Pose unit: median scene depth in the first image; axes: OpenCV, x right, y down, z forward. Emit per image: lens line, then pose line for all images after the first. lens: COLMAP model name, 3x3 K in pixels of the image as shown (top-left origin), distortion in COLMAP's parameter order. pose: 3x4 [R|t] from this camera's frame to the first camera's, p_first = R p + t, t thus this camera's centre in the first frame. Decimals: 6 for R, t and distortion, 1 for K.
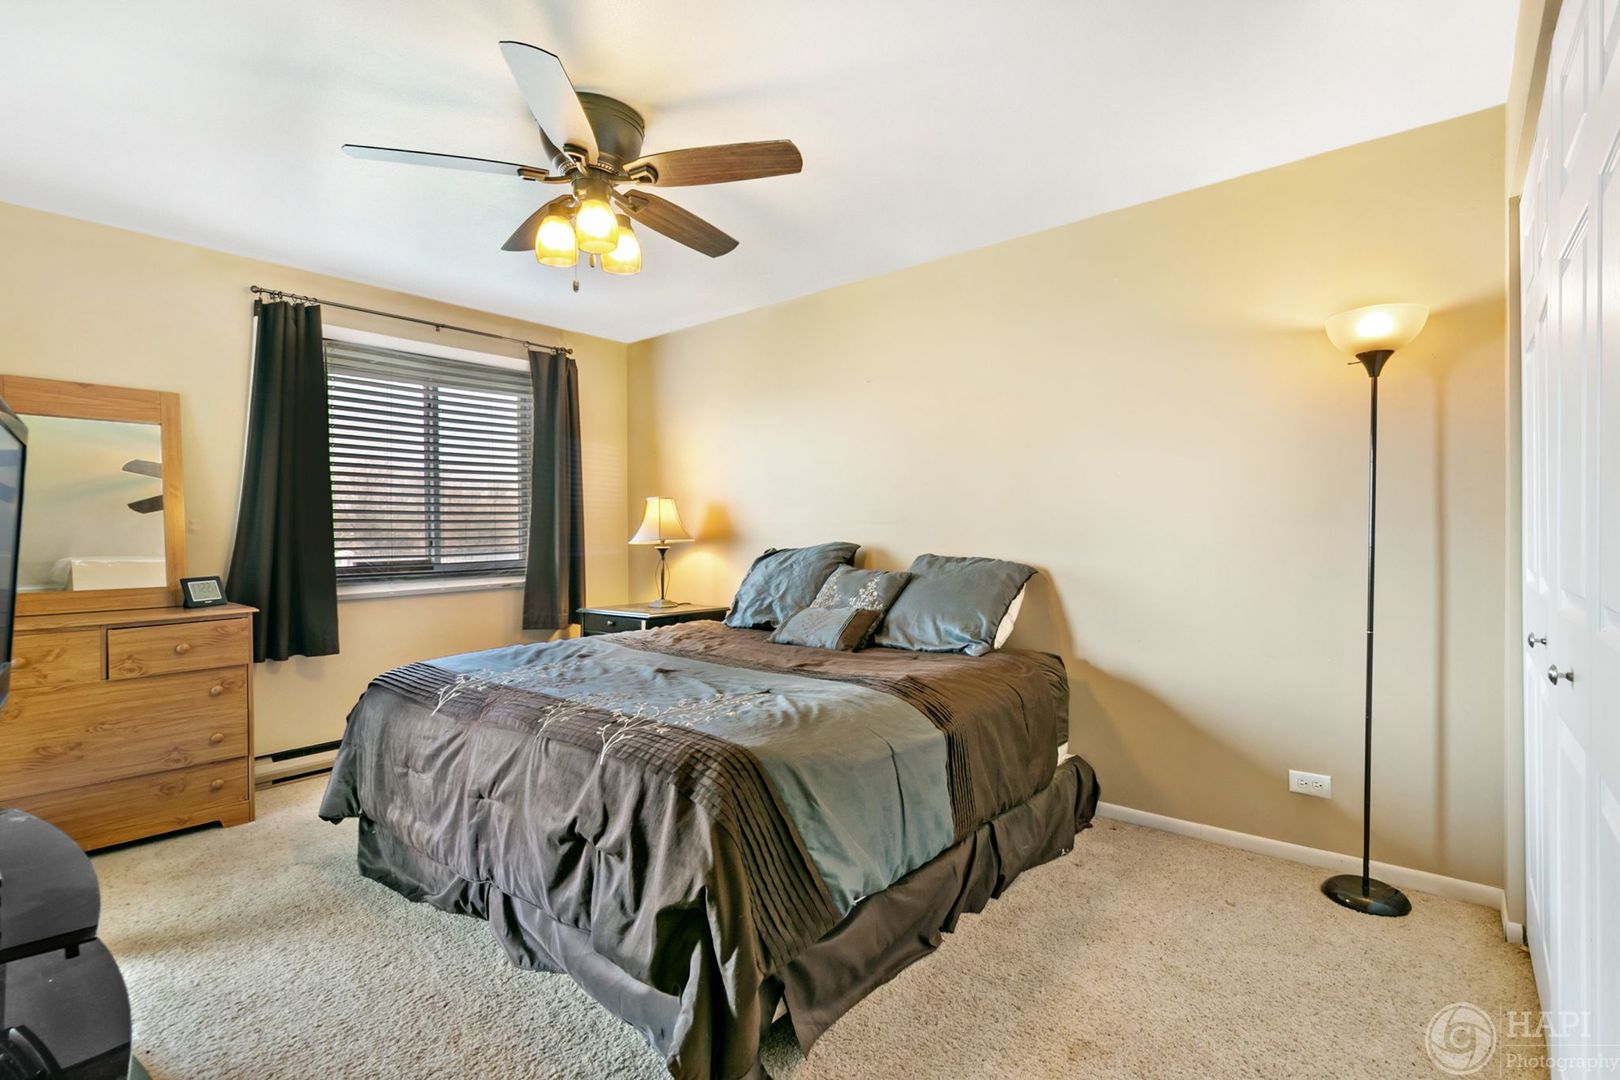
lens RADIAL K [[774.5, 0, 771.0], [0, 774.5, 552.8], [0, 0, 1]] dist [0.001349, 0.000361]
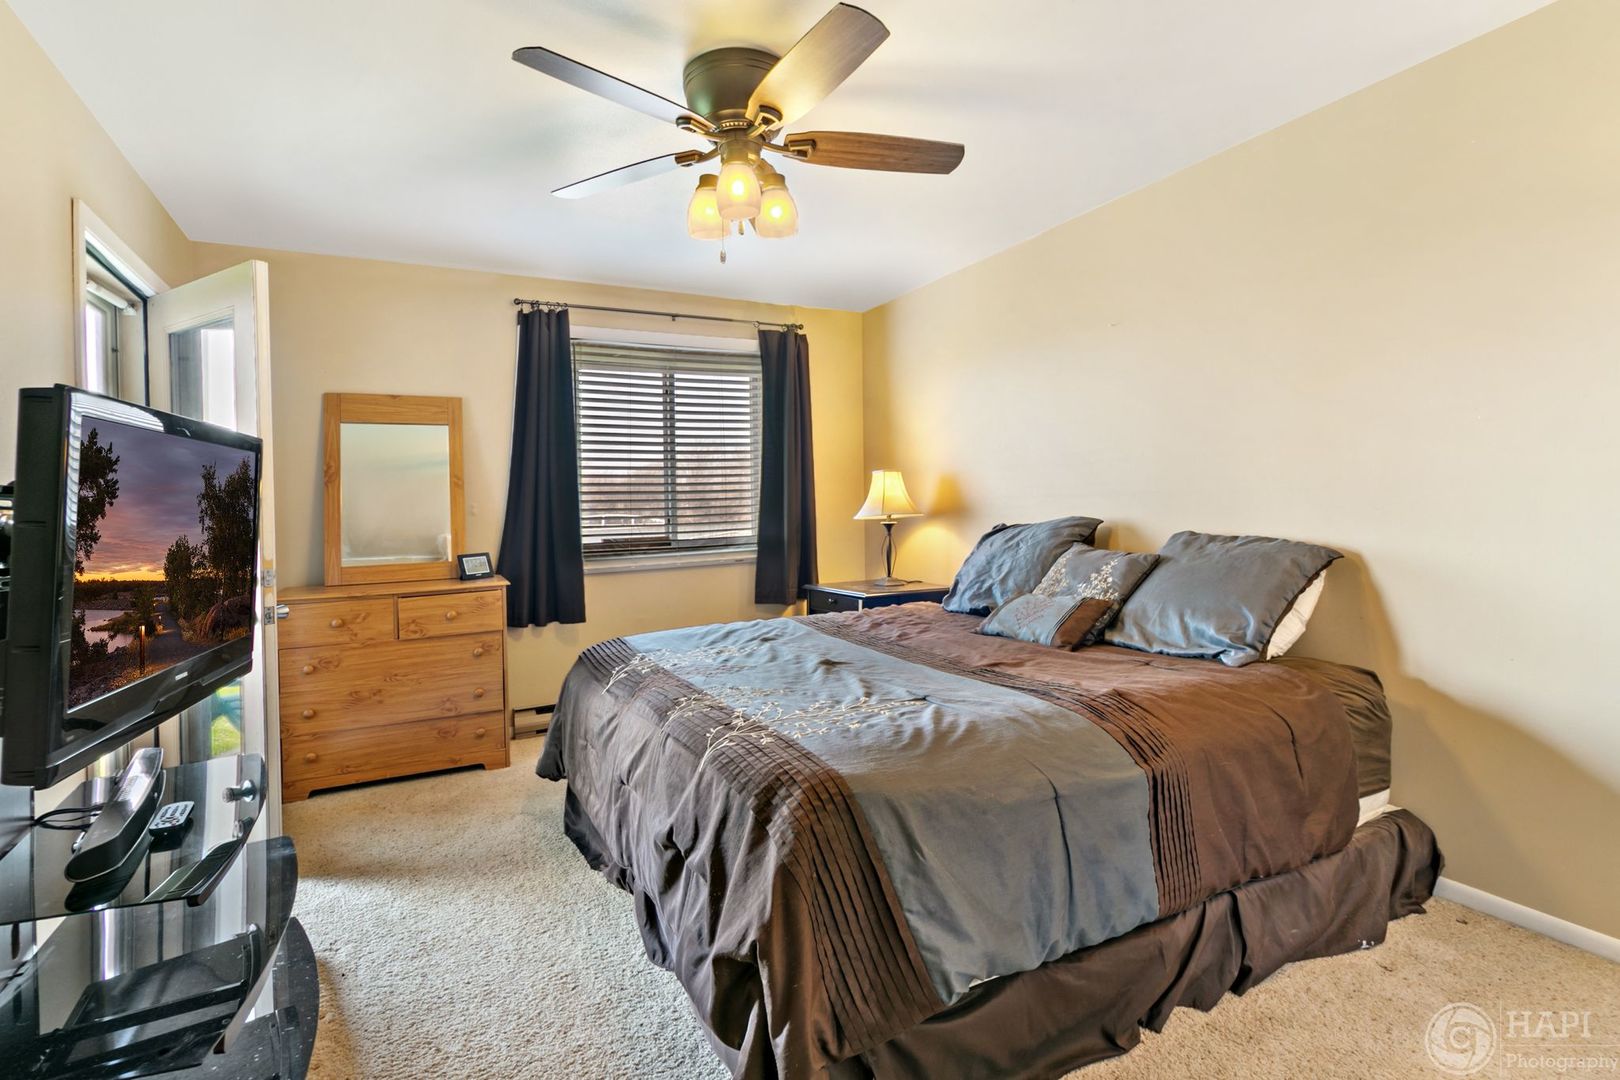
lens RADIAL K [[740.7, 0, 810.4], [0, 740.7, 527.0], [0, 0, 1]] dist [0.001283, 0.000535]
pose [[0.923408, -0.002320, -0.383813, 0.169749], [0.008109, 0.999876, 0.013467, -0.020451], [0.383734, -0.015548, 0.923313, 0.167335]]
